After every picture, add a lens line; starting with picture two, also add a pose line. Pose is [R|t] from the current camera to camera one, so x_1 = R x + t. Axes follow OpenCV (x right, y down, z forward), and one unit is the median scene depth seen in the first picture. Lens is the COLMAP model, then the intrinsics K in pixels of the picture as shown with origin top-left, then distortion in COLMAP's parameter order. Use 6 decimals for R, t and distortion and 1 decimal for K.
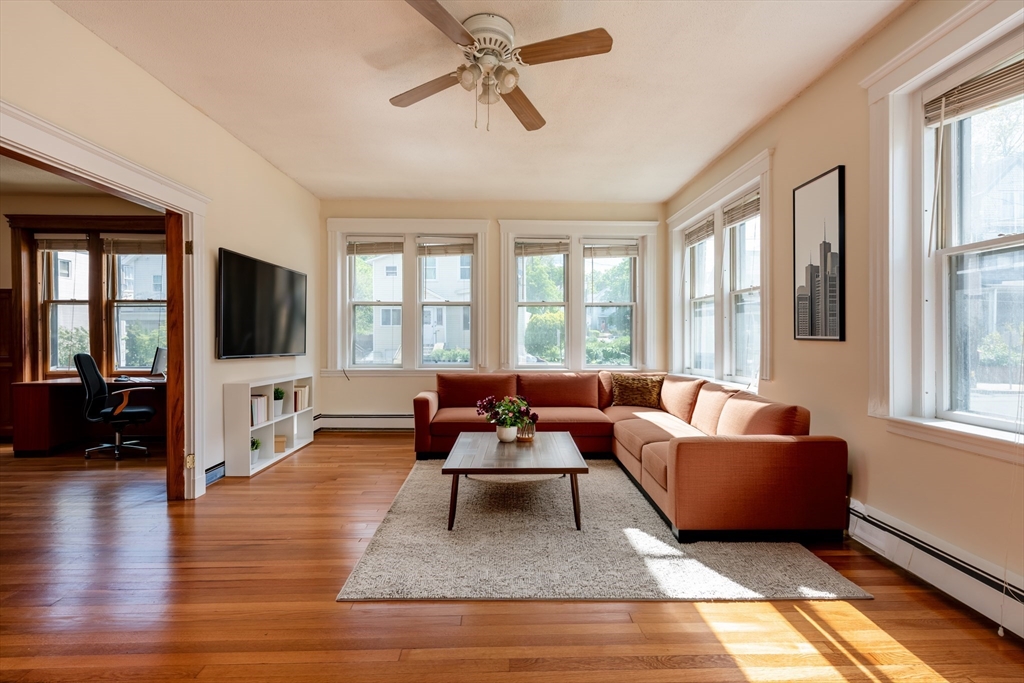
lens RADIAL K [[430.2, 0, 511.4], [0, 430.2, 335.8], [0, 0, 1]] dist [0.013487, -0.003380]
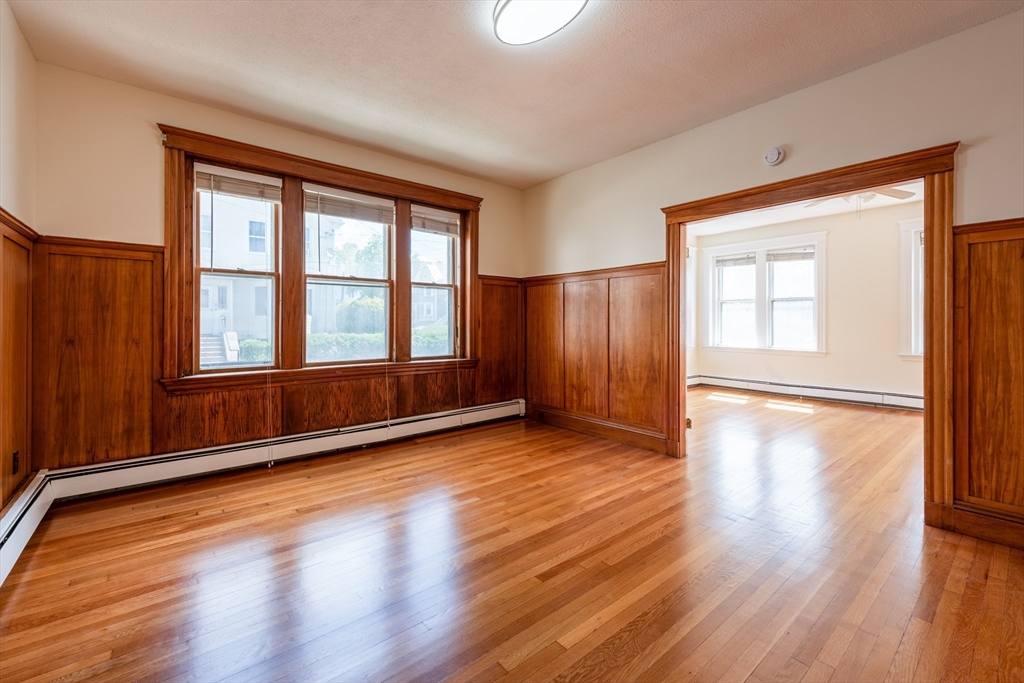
lens RADIAL K [[430.2, 0, 520.6], [0, 430.2, 323.3], [0, 0, 1]] dist [0.013487, -0.003380]
pose [[0.776378, -0.000479, 0.630267, -1.114372], [-0.002720, 0.999988, 0.004111, -0.002478], [-0.630262, -0.004906, 0.776367, 0.201458]]
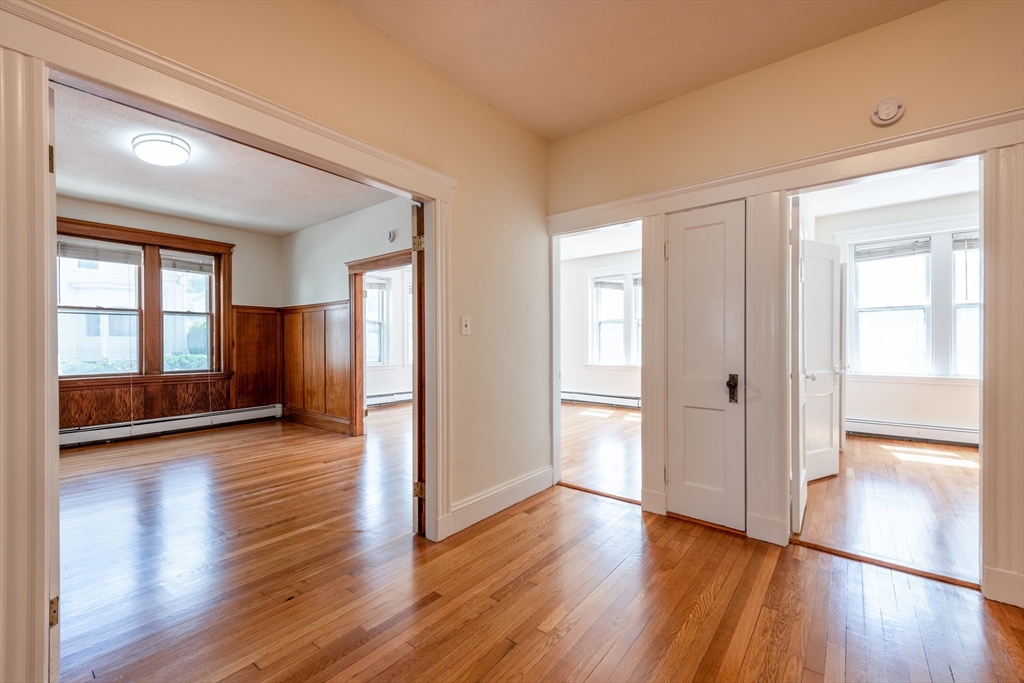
lens RADIAL K [[430.2, 0, 513.7], [0, 430.2, 345.1], [0, 0, 1]] dist [0.013487, -0.003380]
pose [[0.638847, -0.005884, 0.769312, -1.012909], [0.000426, 0.999973, 0.007295, -0.003525], [-0.769334, -0.004333, 0.638832, -0.359417]]
